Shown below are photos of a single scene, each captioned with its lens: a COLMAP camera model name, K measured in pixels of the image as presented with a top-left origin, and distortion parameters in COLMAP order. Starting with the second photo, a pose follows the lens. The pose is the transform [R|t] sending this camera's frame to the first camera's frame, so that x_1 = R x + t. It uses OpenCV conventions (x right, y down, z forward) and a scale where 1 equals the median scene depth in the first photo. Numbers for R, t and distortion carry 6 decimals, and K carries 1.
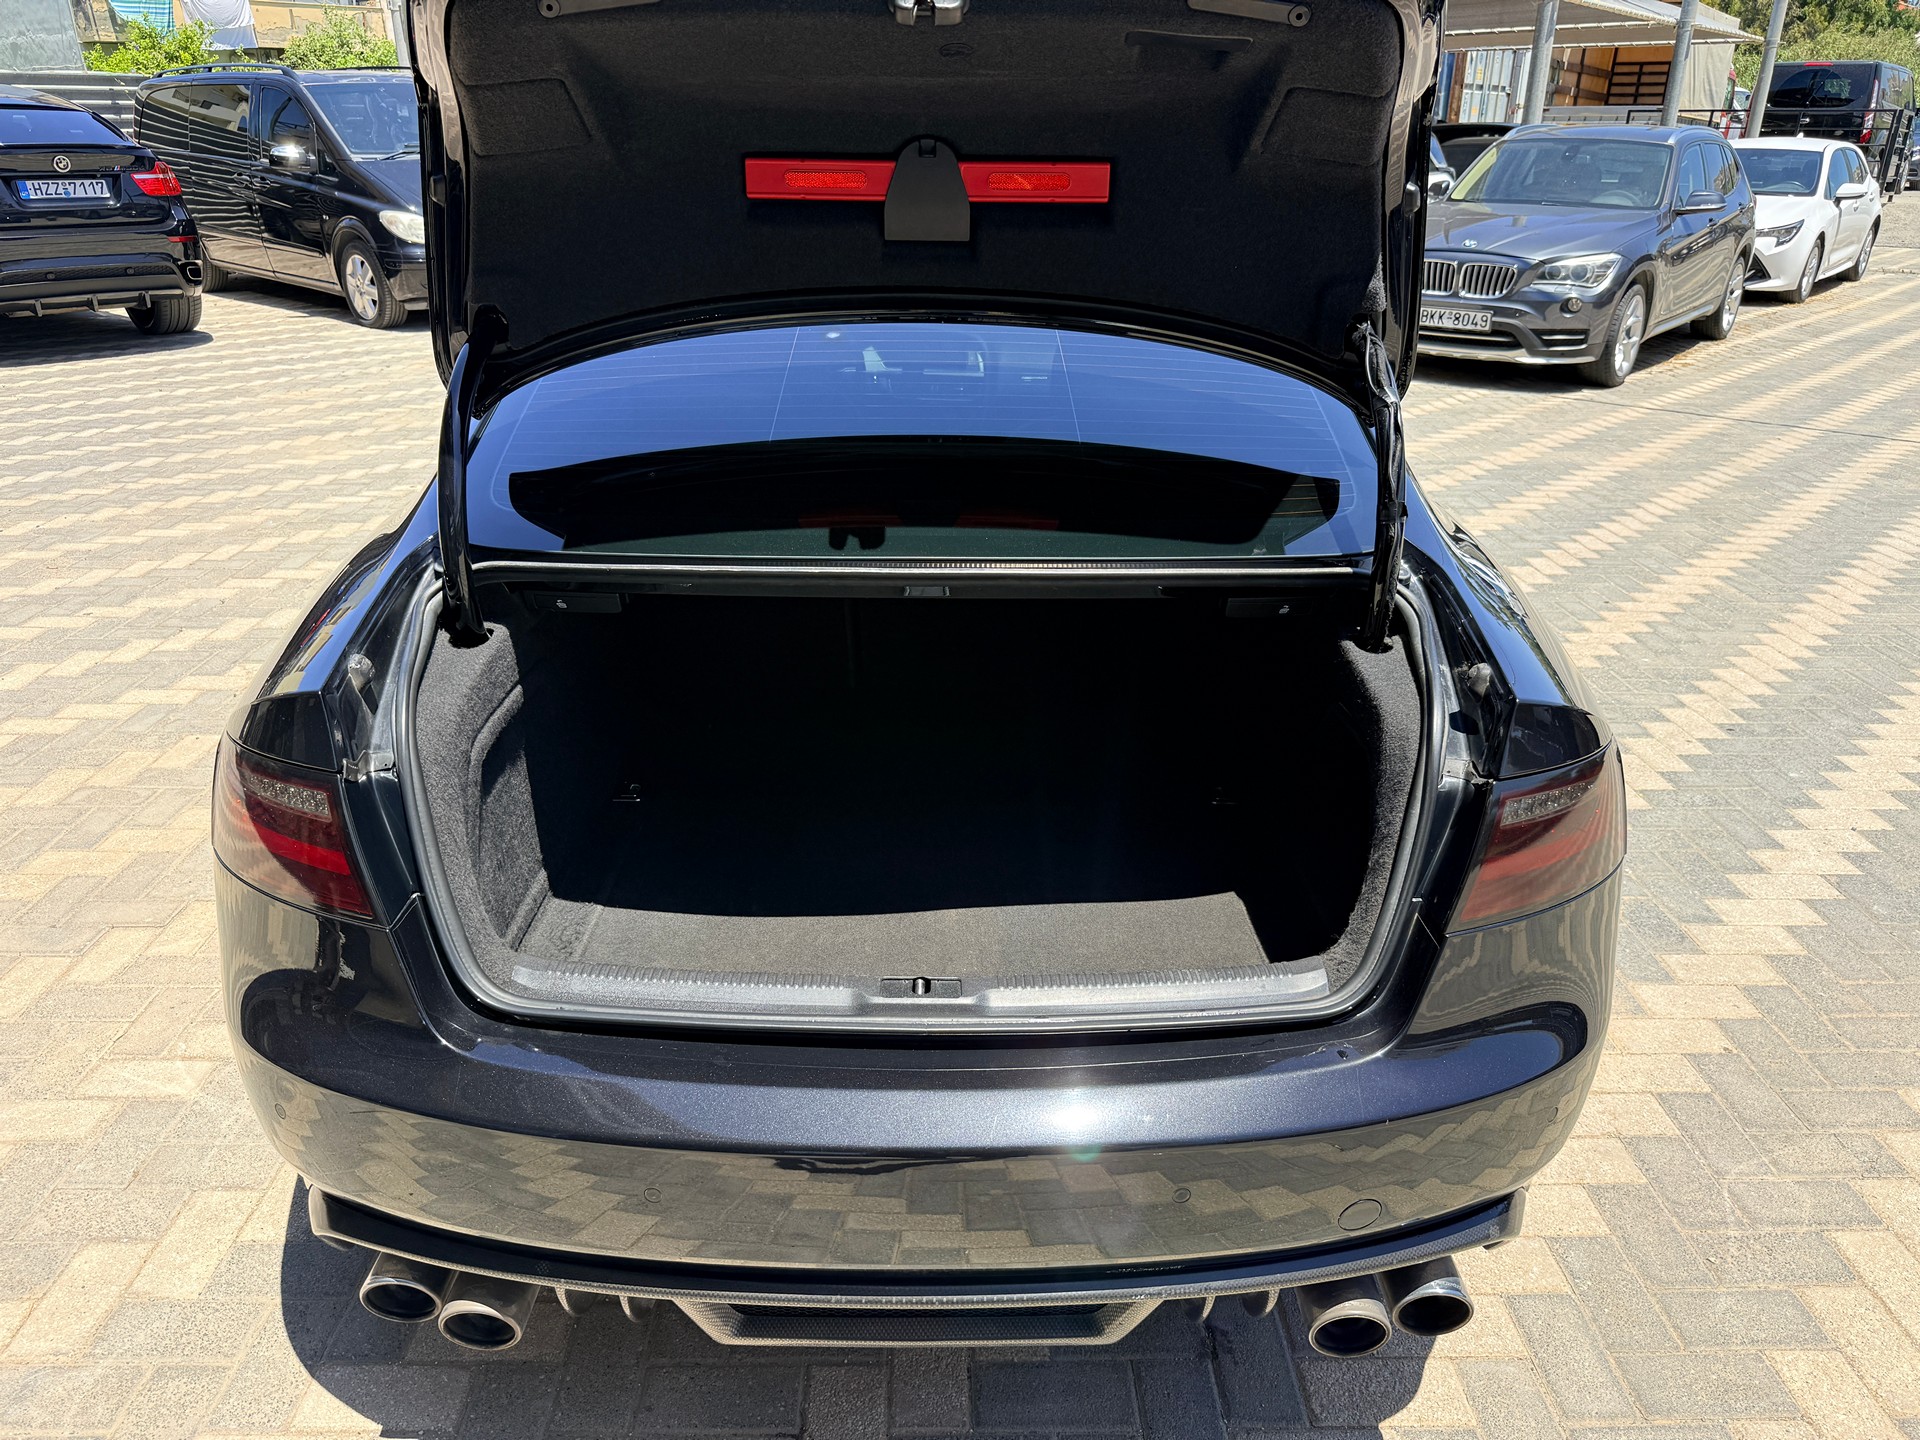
lens RADIAL K [[1383.5, 0, 956.9], [0, 1383.5, 726.5], [0, 0, 1]] dist [0.005673, -0.012943]
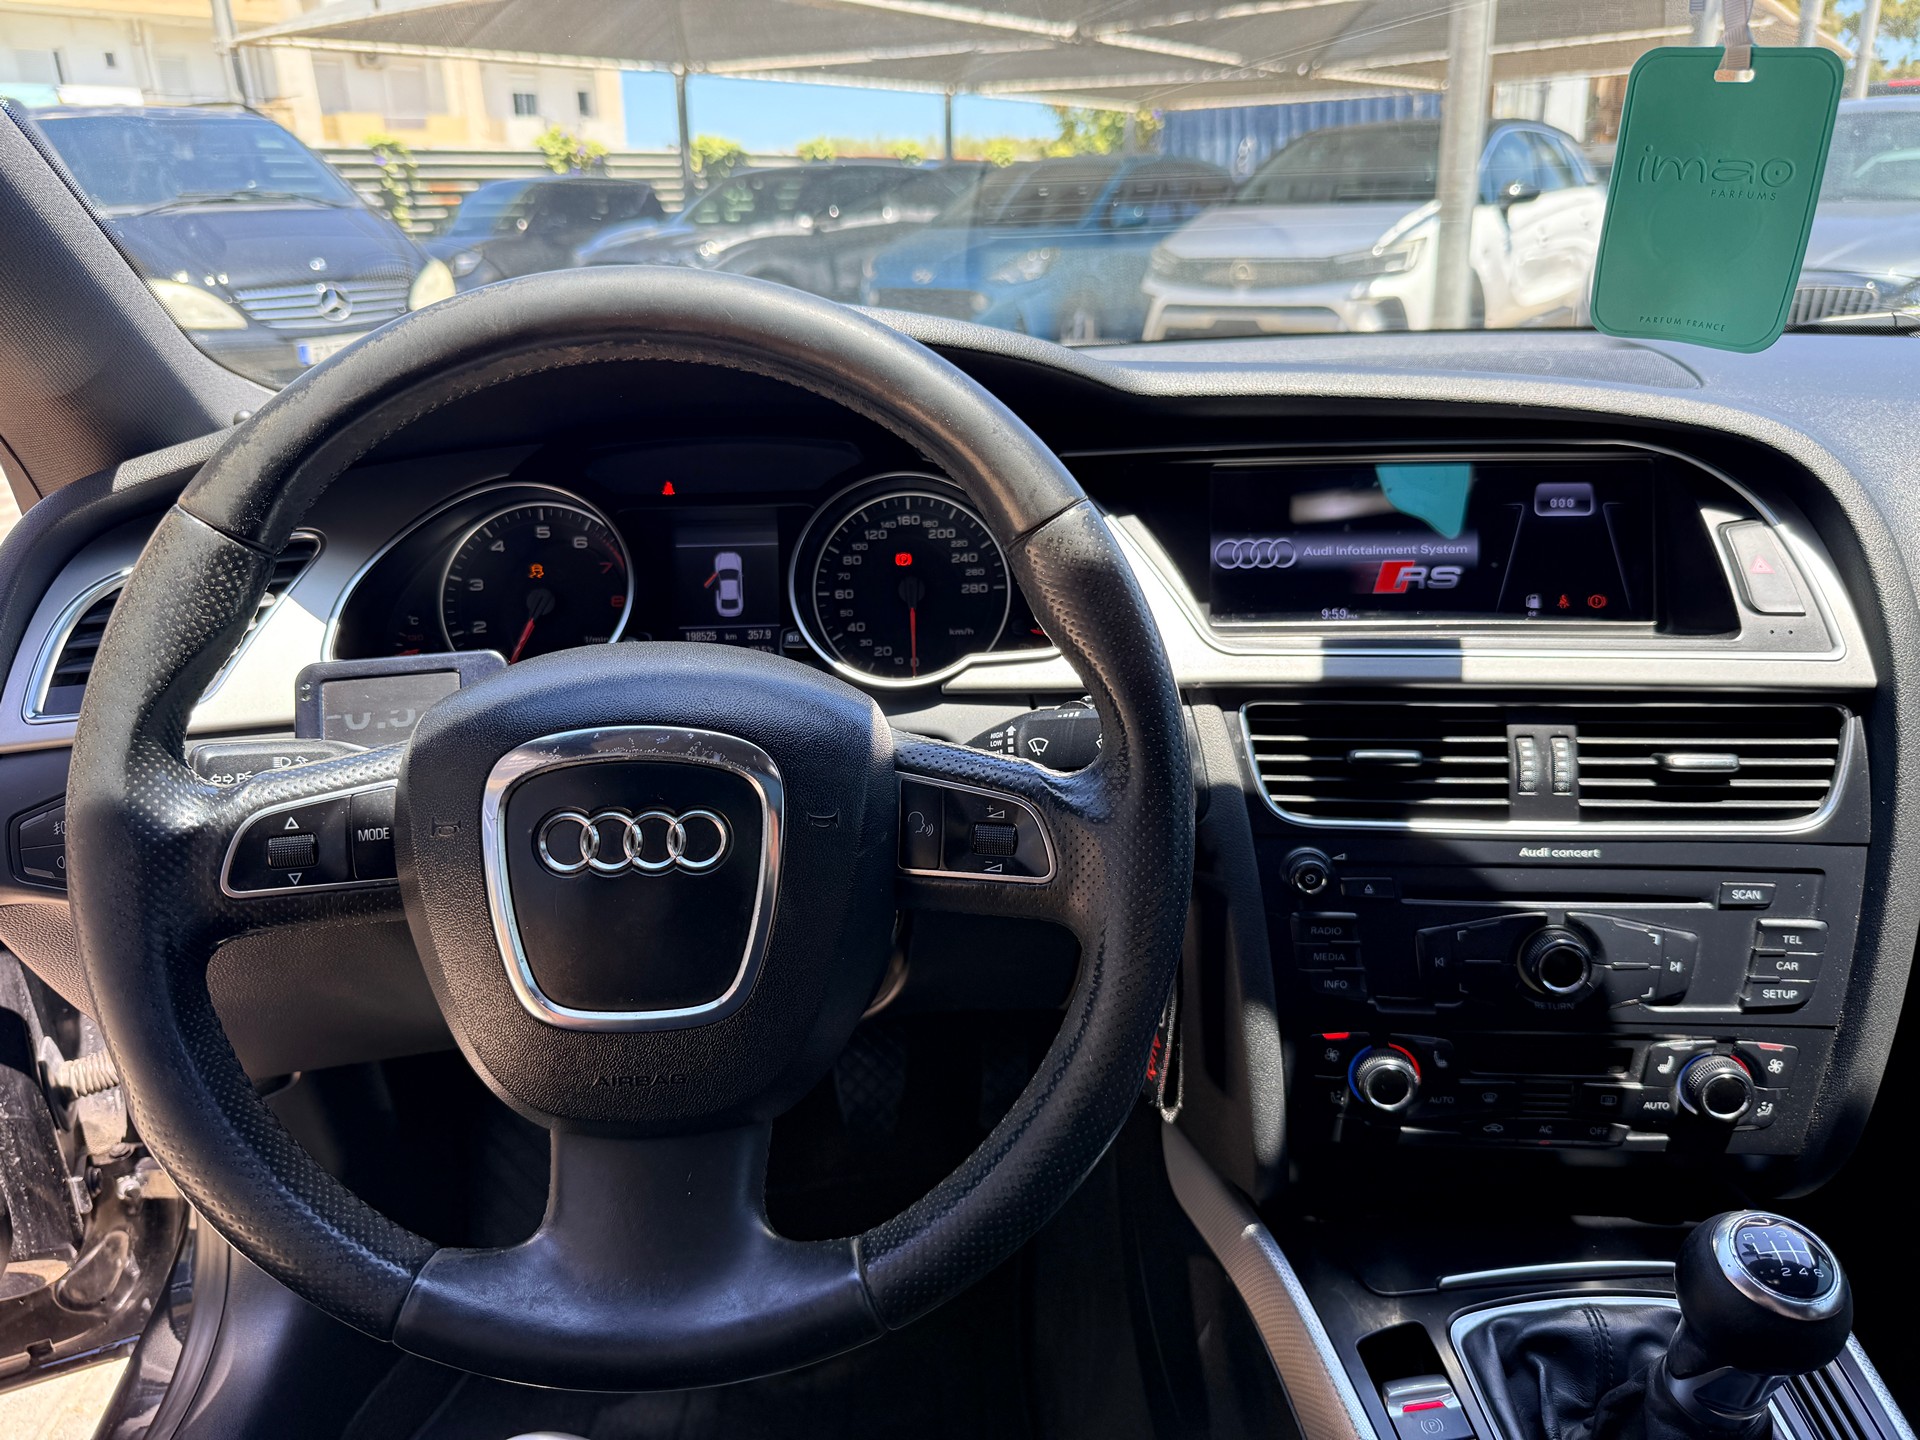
lens RADIAL K [[1383.5, 0, 960.5], [0, 1383.5, 722.9], [0, 0, 1]] dist [0.005673, -0.012943]
pose [[0.998518, -0.048245, 0.025187, -0.052479], [0.049734, 0.996819, -0.062274, -0.143324], [-0.022103, 0.063434, 0.997741, 0.495876]]
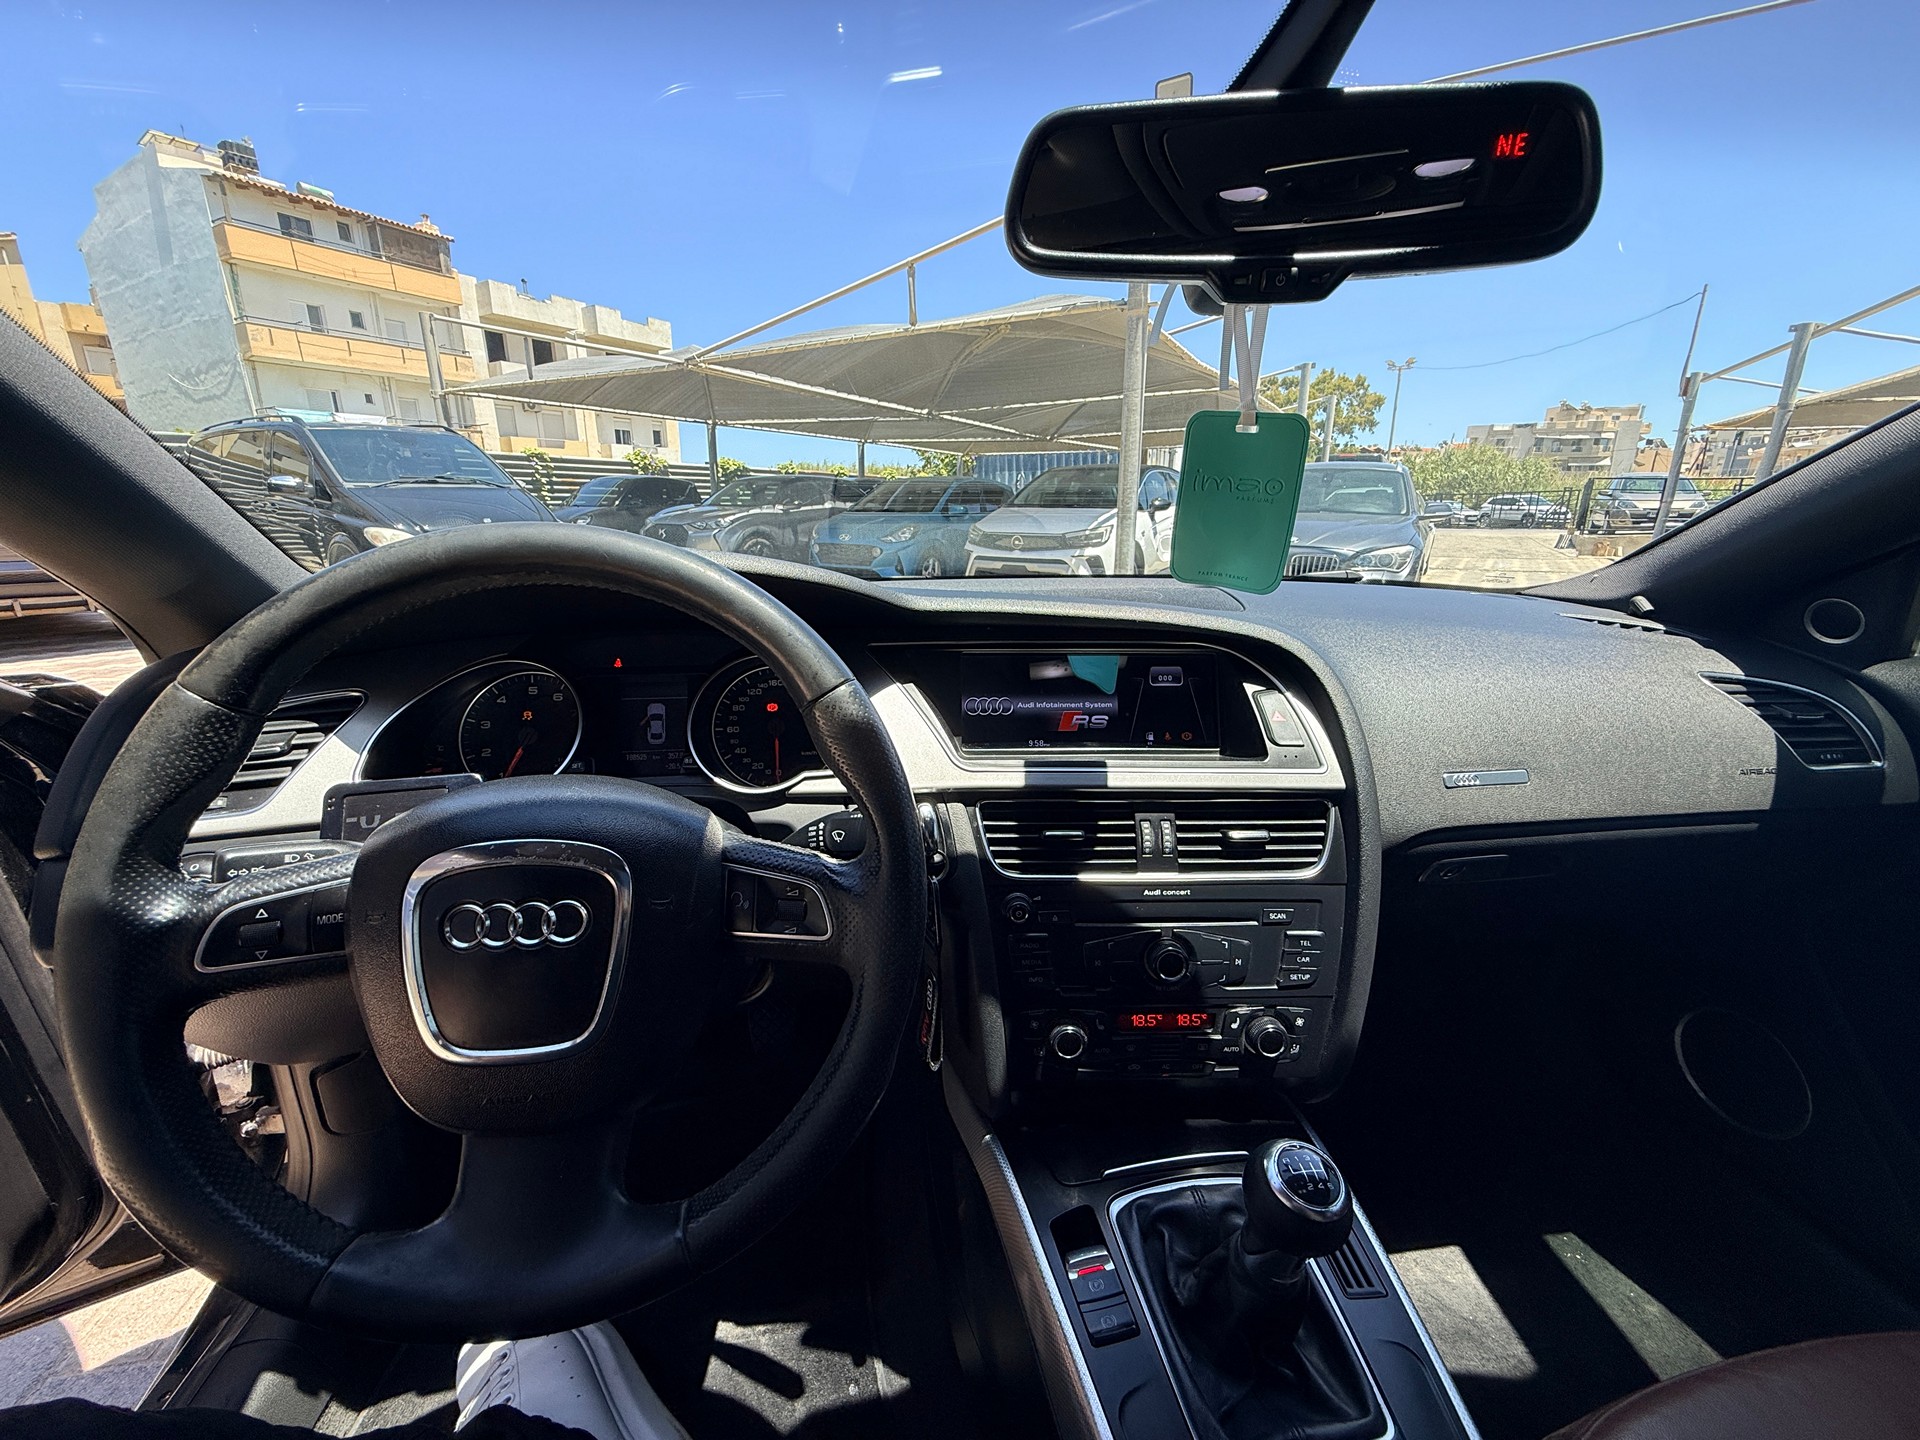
lens RADIAL K [[768.9, 0, 963.3], [0, 768.9, 717.8], [0, 0, 1]] dist [-0.002164, 0.000573]
pose [[0.987791, -0.044059, 0.149428, -0.043940], [0.065153, 0.988098, -0.139348, -0.147260], [-0.141510, 0.147382, 0.978904, 0.506814]]
